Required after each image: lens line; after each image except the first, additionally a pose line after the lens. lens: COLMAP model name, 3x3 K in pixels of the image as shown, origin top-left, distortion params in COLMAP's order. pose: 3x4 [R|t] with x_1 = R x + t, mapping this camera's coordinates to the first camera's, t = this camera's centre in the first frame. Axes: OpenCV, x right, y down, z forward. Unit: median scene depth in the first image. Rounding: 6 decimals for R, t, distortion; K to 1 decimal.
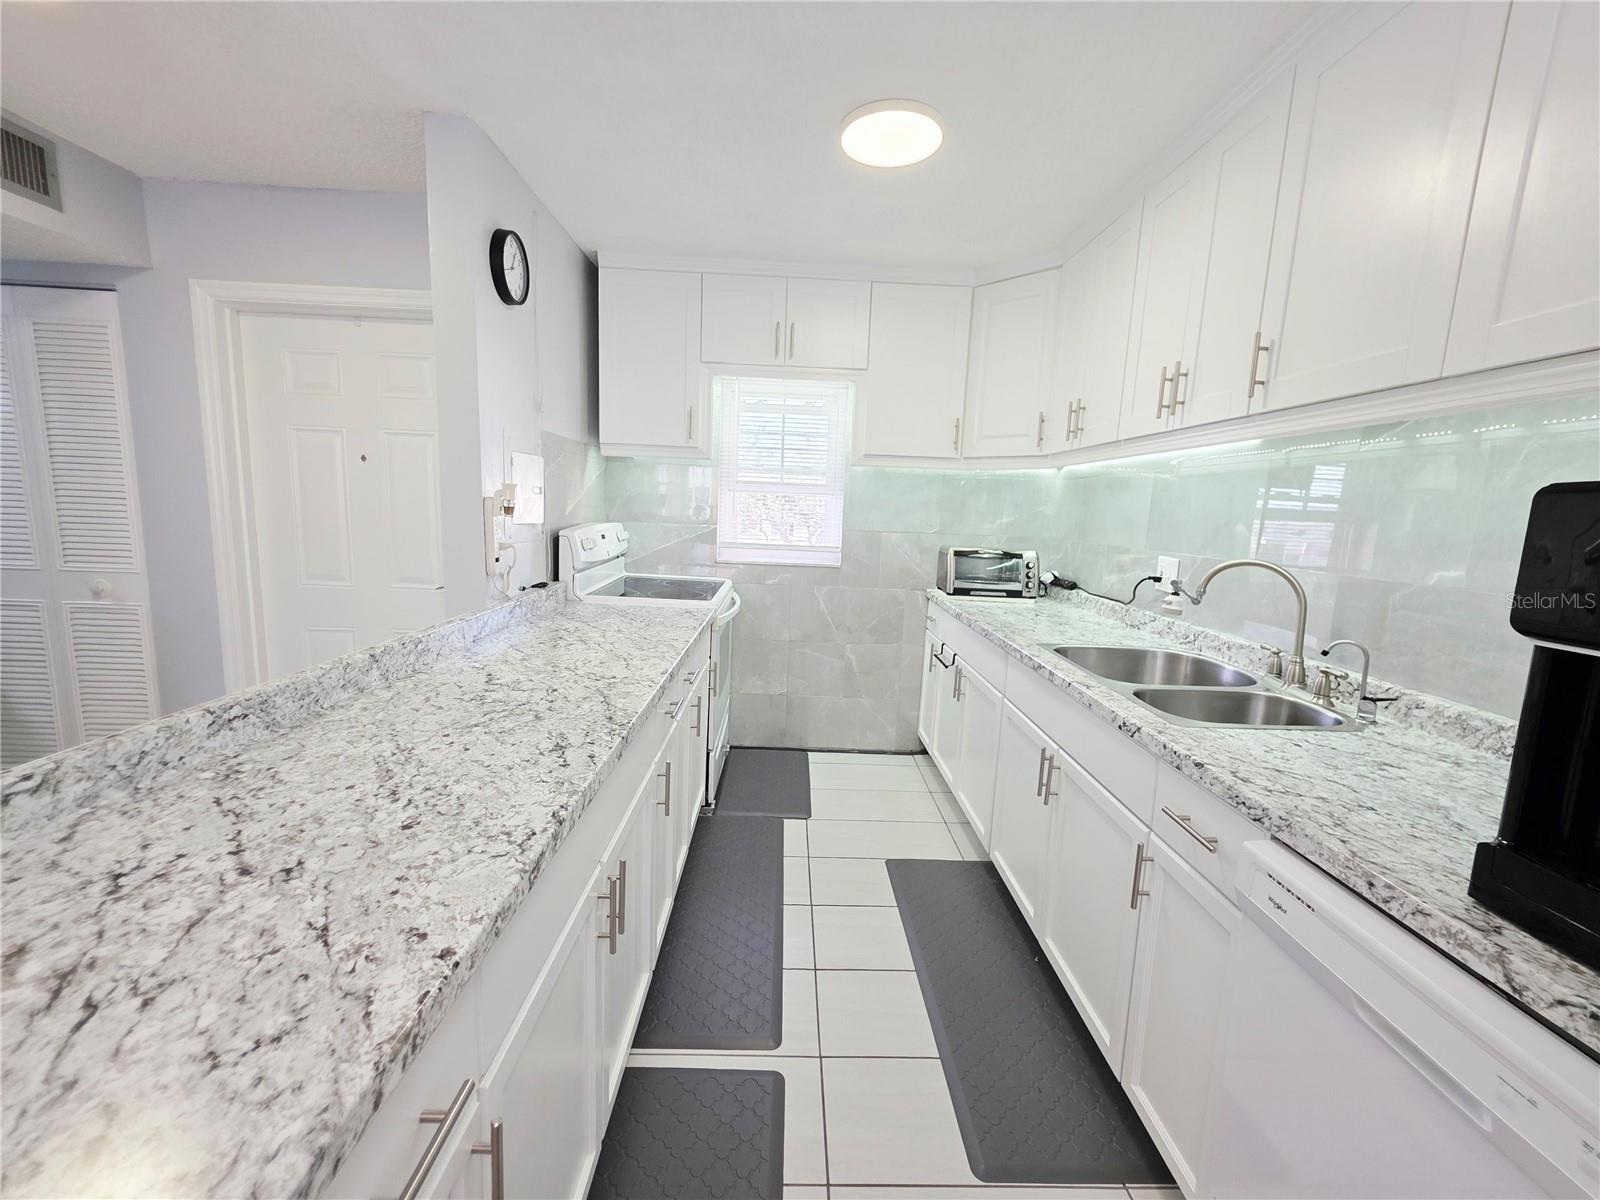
lens RADIAL K [[644.2, 0, 799.5], [0, 644.2, 600.8], [0, 0, 1]] dist [-0.004310, 0.002432]
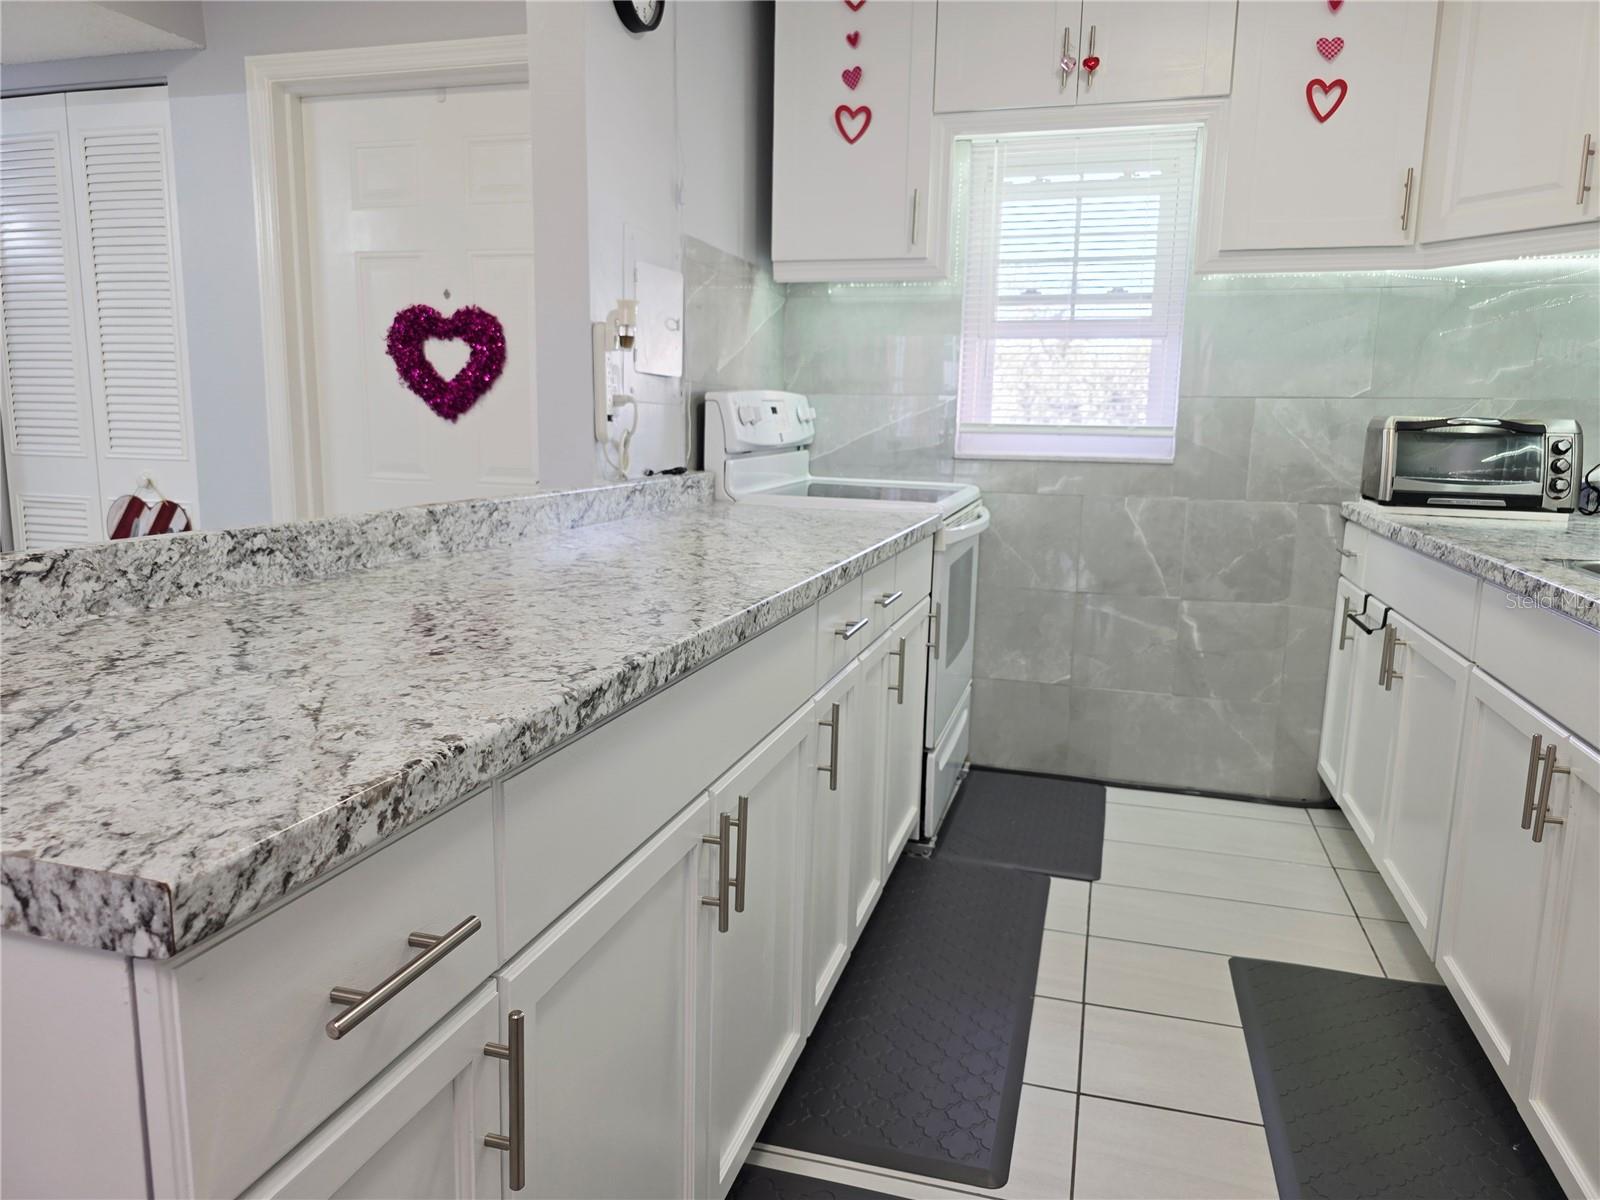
lens RADIAL K [[1080.6, 0, 802.2], [0, 1080.6, 603.5], [0, 0, 1]] dist [0.036508, -0.027972]
pose [[0.955412, 0.027645, -0.293980, 0.073740], [-0.024244, 0.999590, 0.015205, 0.135392], [0.294280, -0.007400, 0.955691, -0.025978]]
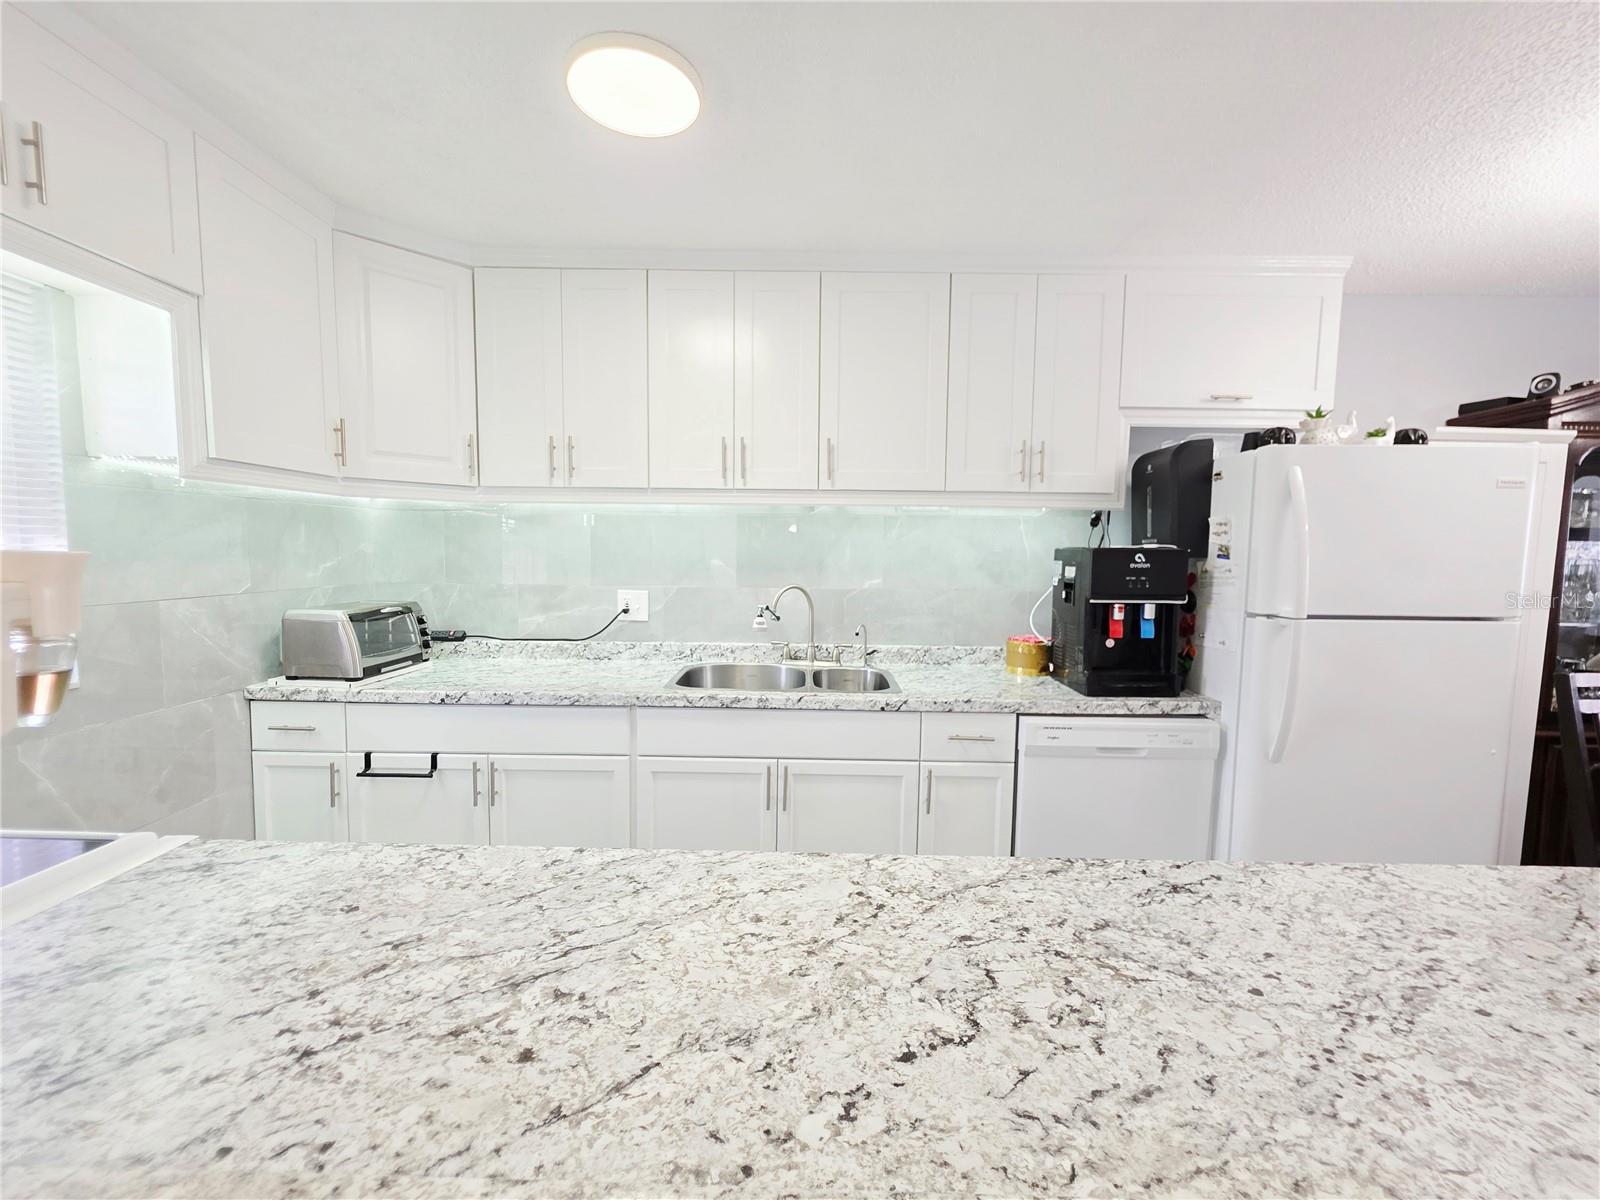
lens RADIAL K [[644.2, 0, 807.8], [0, 644.2, 605.3], [0, 0, 1]] dist [-0.004310, 0.002432]
pose [[0.025415, -0.124225, 0.991929, -0.779813], [0.137199, 0.983293, 0.119629, -0.193741], [-0.990217, 0.133051, 0.042034, 0.940936]]
